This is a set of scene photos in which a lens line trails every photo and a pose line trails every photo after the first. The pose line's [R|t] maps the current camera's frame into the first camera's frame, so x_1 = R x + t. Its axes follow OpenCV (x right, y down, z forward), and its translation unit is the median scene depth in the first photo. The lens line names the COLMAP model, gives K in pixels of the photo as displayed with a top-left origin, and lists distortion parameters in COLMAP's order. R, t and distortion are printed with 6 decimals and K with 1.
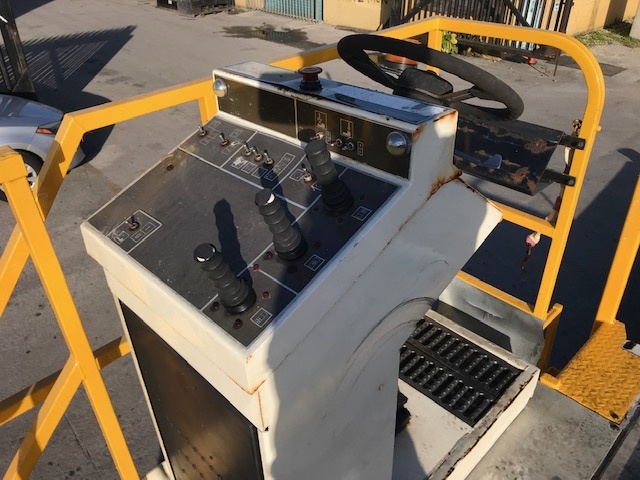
lens RADIAL K [[526.9, 0, 320.0], [0, 526.9, 240.0], [0, 0, 1]] dist [0.017787, -0.002699]
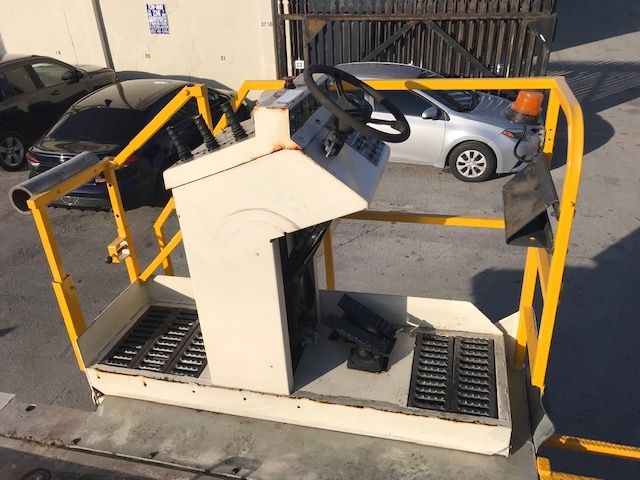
lens RADIAL K [[526.9, 0, 320.0], [0, 526.9, 240.0], [0, 0, 1]] dist [0.017787, -0.002699]
pose [[0.526906, 0.407951, -0.745618, 0.858462], [-0.432102, 0.884019, 0.178321, -0.101358], [0.731887, 0.228225, 0.642071, -0.003352]]
